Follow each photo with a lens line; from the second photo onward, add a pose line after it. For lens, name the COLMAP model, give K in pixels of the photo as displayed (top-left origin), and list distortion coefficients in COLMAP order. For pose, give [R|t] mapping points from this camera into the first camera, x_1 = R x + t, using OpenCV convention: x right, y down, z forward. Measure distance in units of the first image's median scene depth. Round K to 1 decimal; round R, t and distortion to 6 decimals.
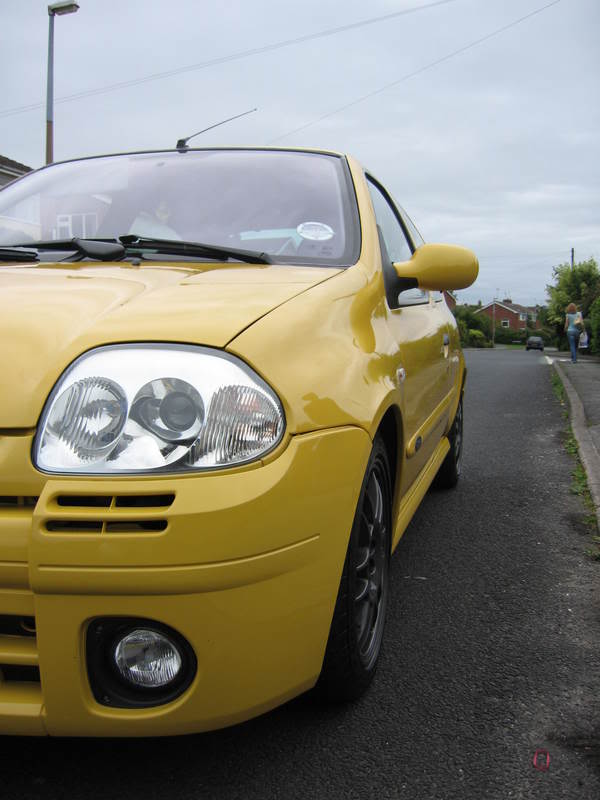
lens RADIAL K [[881.9, 0, 298.4], [0, 881.9, 404.1], [0, 0, 1]] dist [-0.120612, 0.000000]
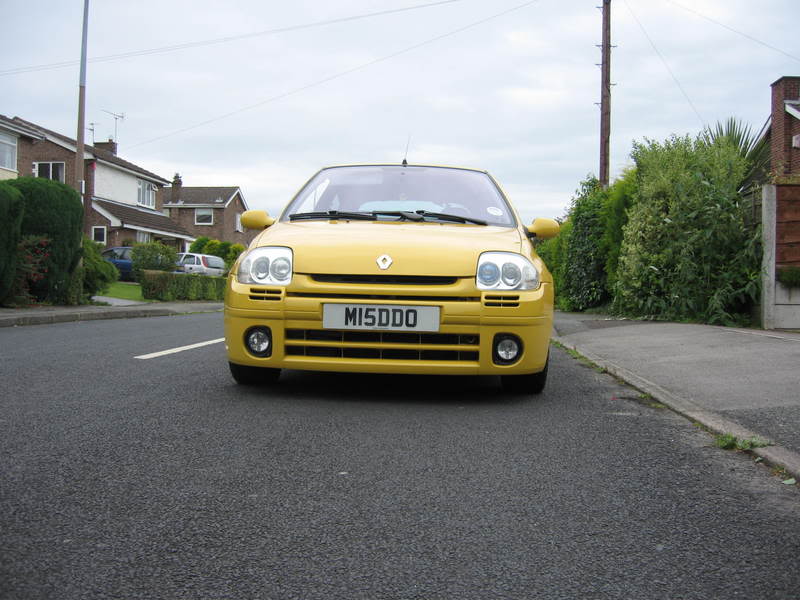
lens RADIAL K [[881.9, 0, 401.9], [0, 881.9, 295.2], [0, 0, 1]] dist [-0.120612, 0.000000]
pose [[0.979575, 0.008317, 0.200907, -0.738756], [0.005464, 0.997674, -0.067945, 0.191789], [-0.201005, 0.067655, 0.977251, -1.279446]]
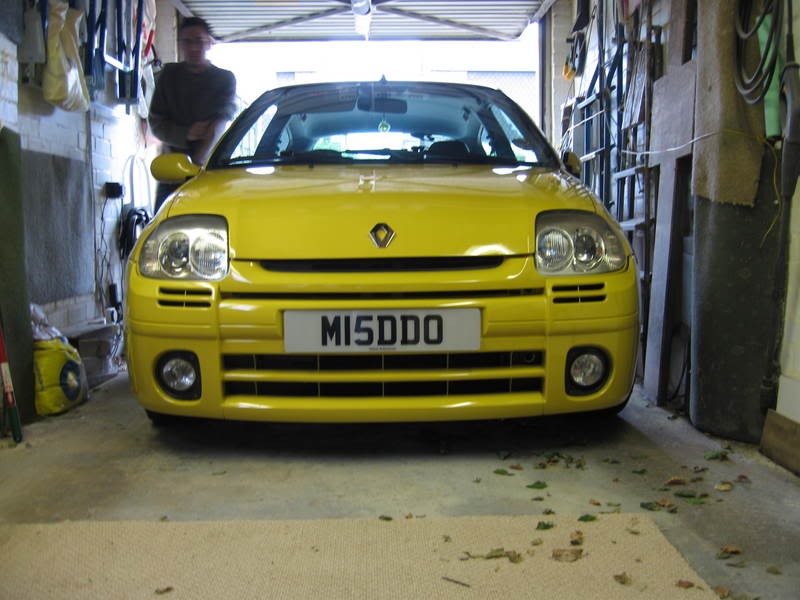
lens RADIAL K [[881.9, 0, 399.6], [0, 881.9, 305.3], [0, 0, 1]] dist [-0.120612, 0.000000]
pose [[0.964117, -0.049376, 0.260845, -0.671005], [0.046917, 0.998776, 0.015650, 0.059074], [-0.261299, -0.002851, 0.965254, -0.490888]]
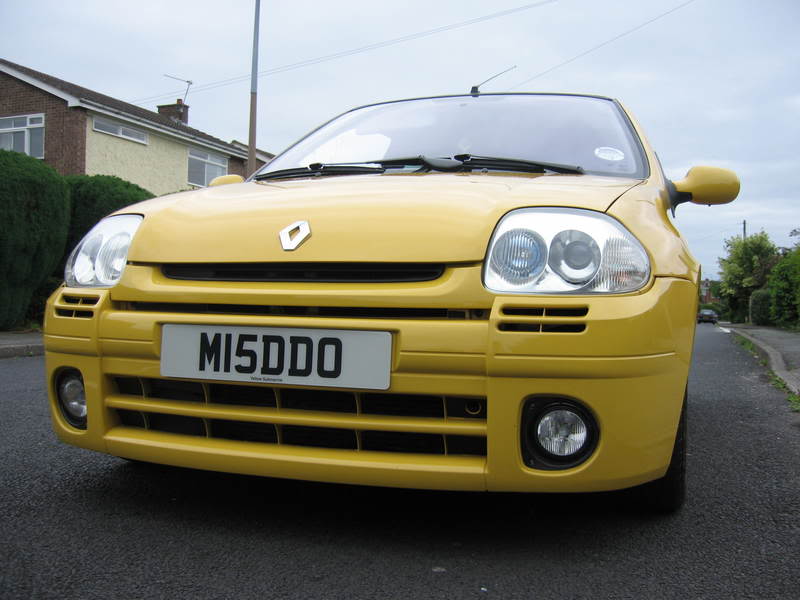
lens RADIAL K [[881.9, 0, 406.2], [0, 881.9, 298.4], [0, 0, 1]] dist [-0.120612, 0.000000]
pose [[0.997707, 0.005526, -0.067459, -0.199521], [-0.011528, 0.995973, -0.088909, 0.128678], [0.066696, 0.089482, 0.993753, -0.238098]]
